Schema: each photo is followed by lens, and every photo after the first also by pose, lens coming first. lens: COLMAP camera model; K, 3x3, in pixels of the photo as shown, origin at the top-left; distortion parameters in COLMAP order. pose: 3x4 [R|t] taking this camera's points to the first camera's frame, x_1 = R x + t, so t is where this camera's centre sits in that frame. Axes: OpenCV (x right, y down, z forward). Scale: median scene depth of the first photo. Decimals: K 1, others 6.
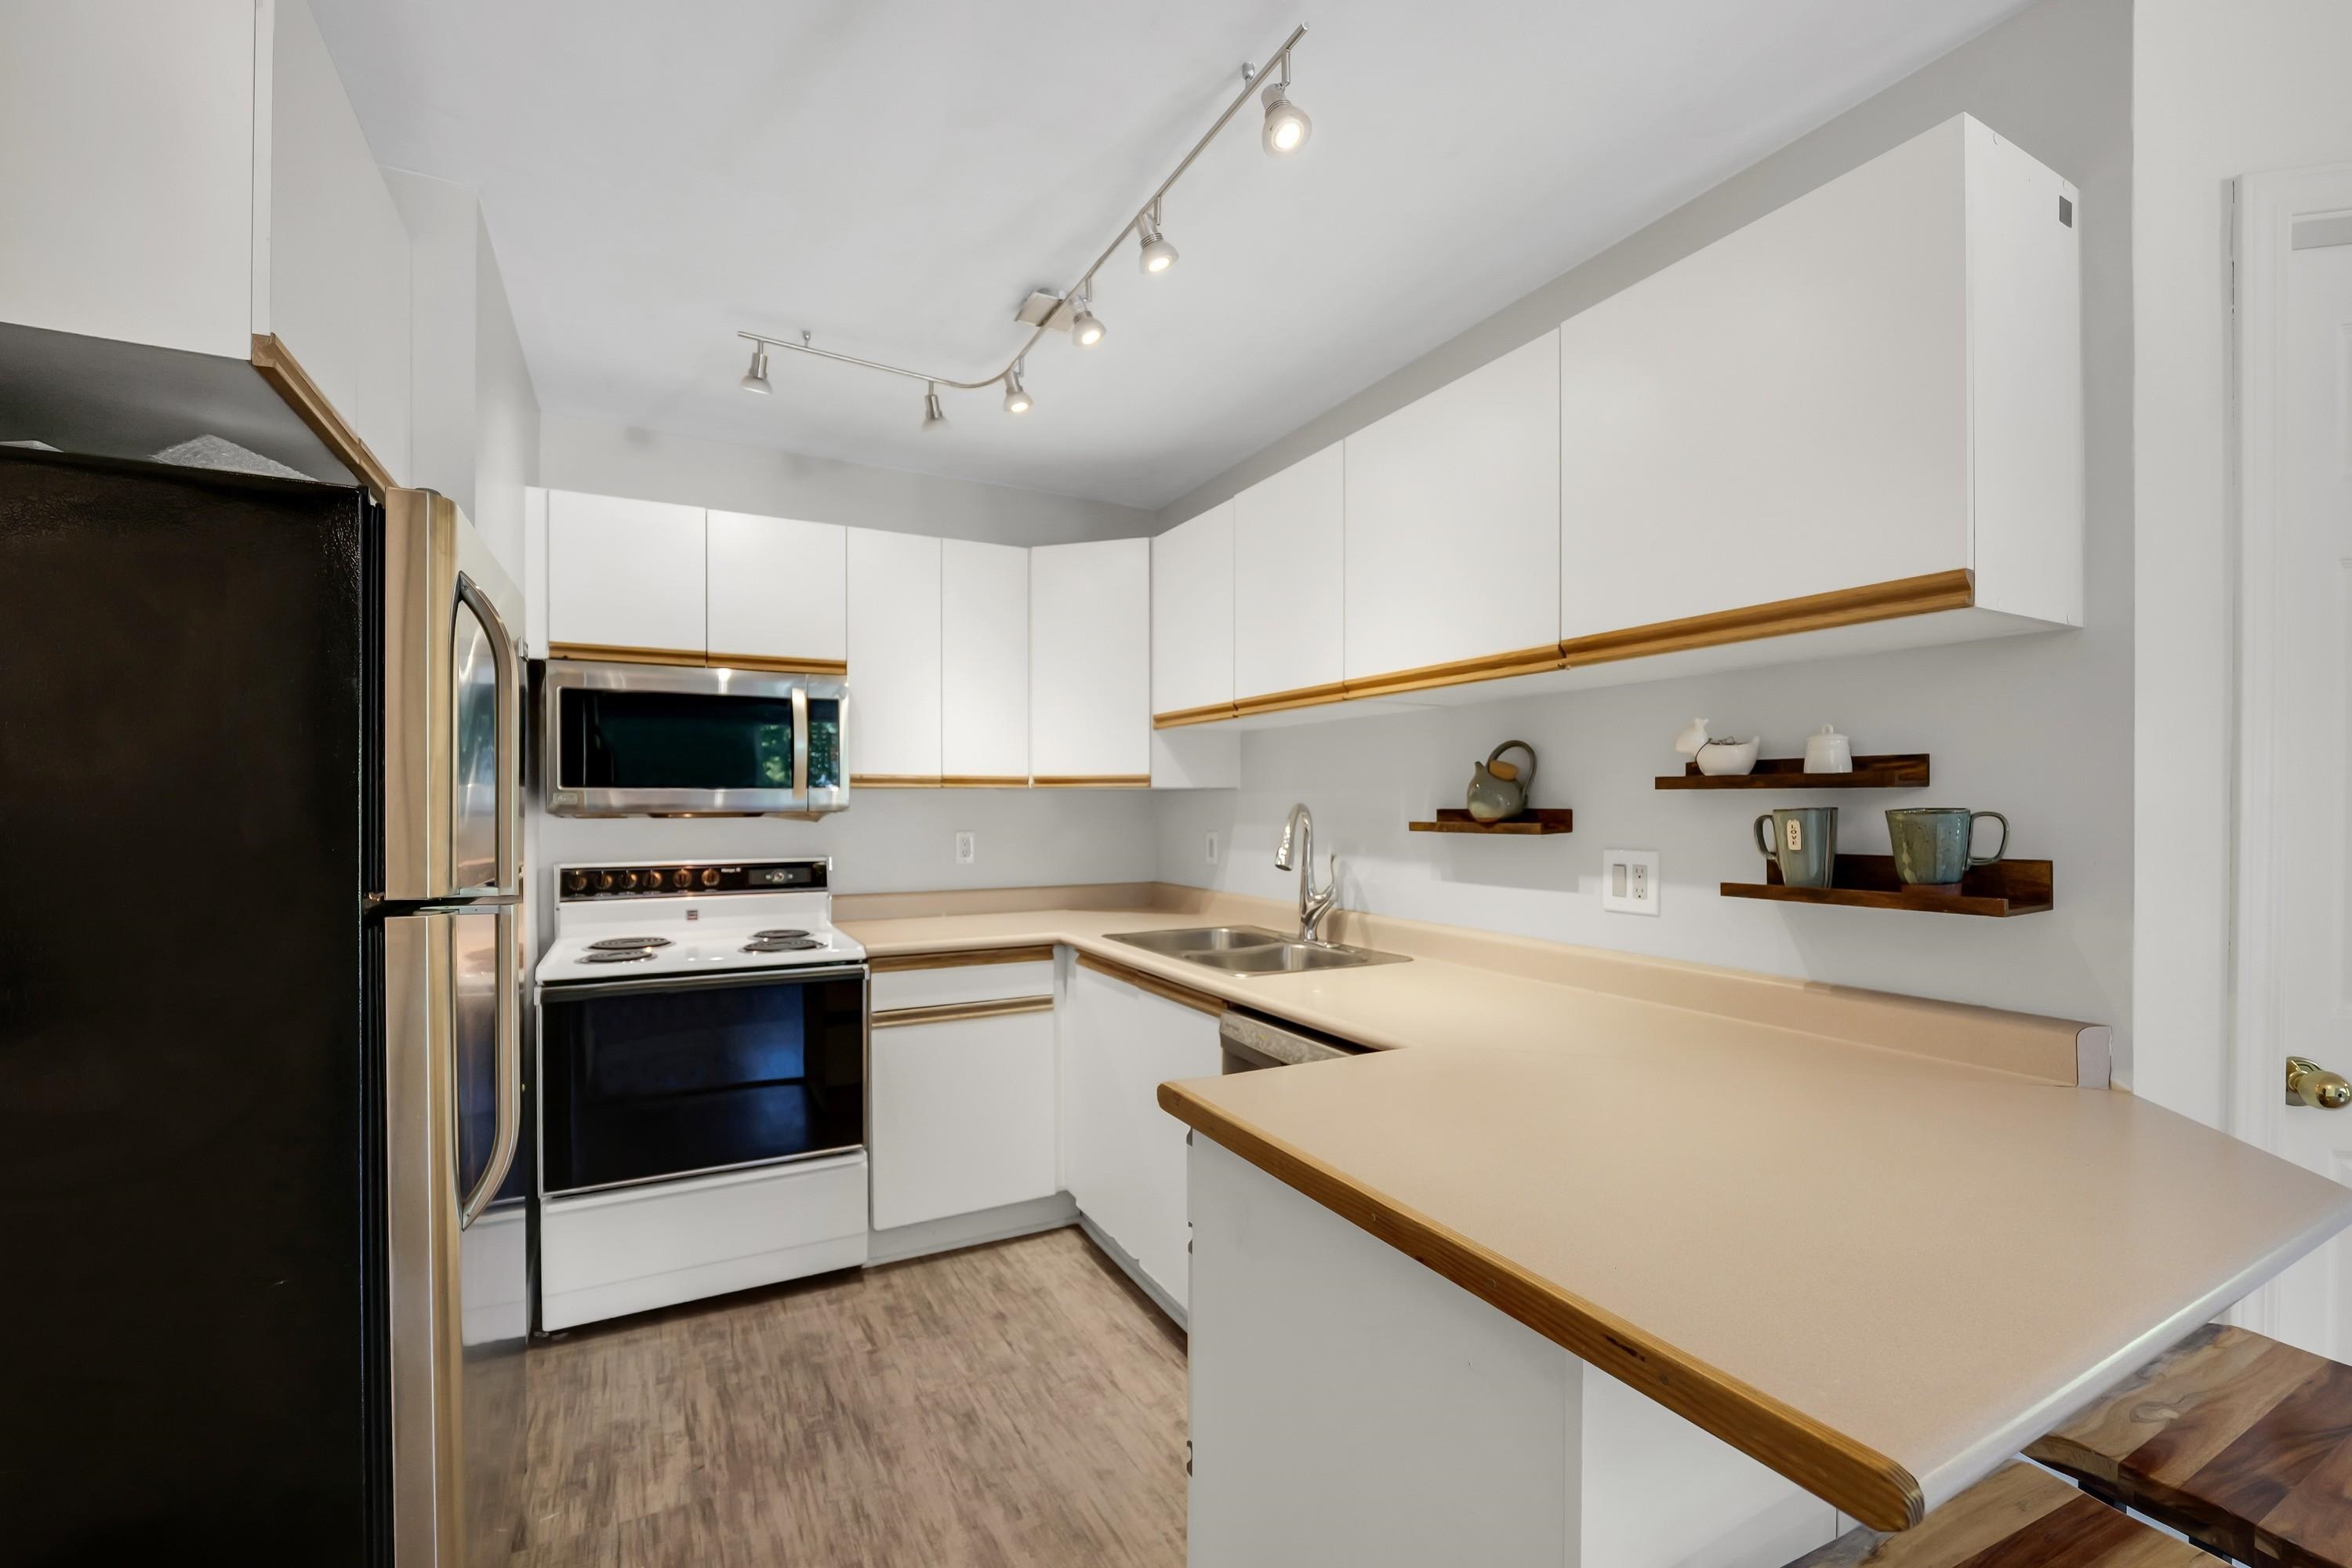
lens RADIAL K [[1002.5, 0, 1195.0], [0, 1002.5, 809.8], [0, 0, 1]] dist [-0.008204, -0.000129]
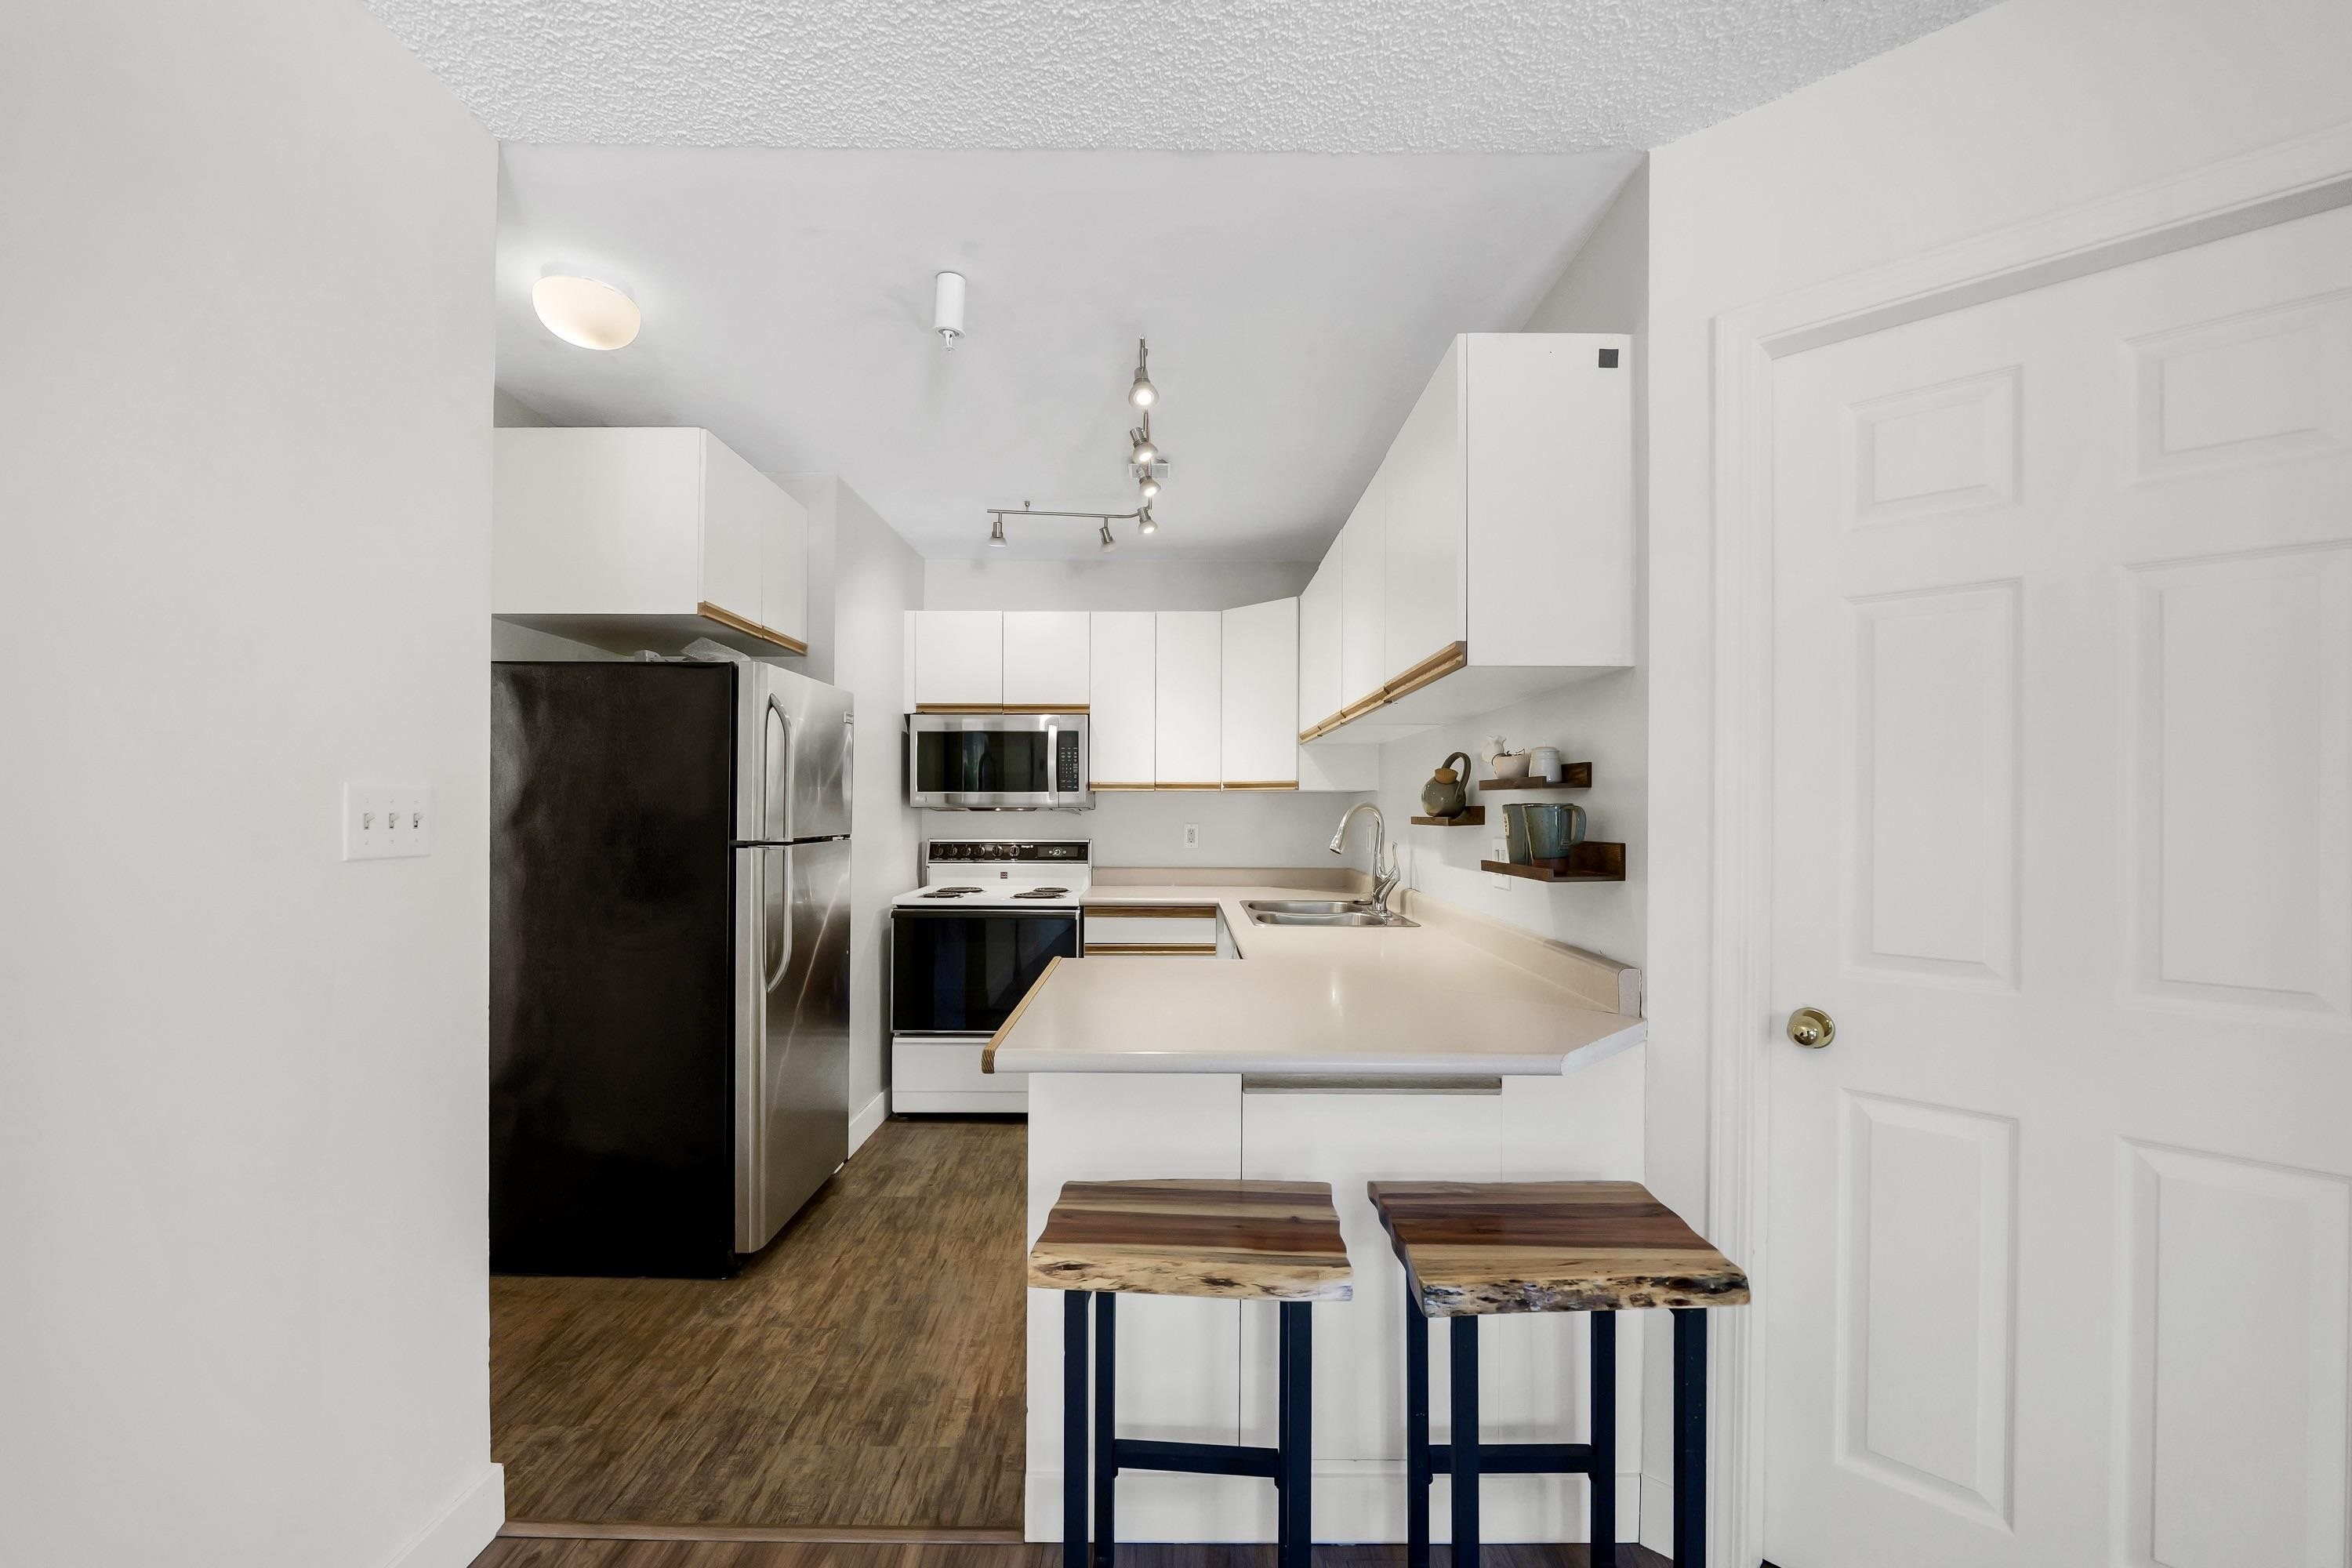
lens RADIAL K [[982.6, 0, 1163.9], [0, 982.6, 796.1], [0, 0, 1]] dist [-0.008850, -0.000189]
pose [[0.876064, -0.001067, -0.482194, 0.468646], [-0.006658, 0.999875, -0.014309, 0.005186], [0.482150, 0.015746, 0.875947, -0.210083]]
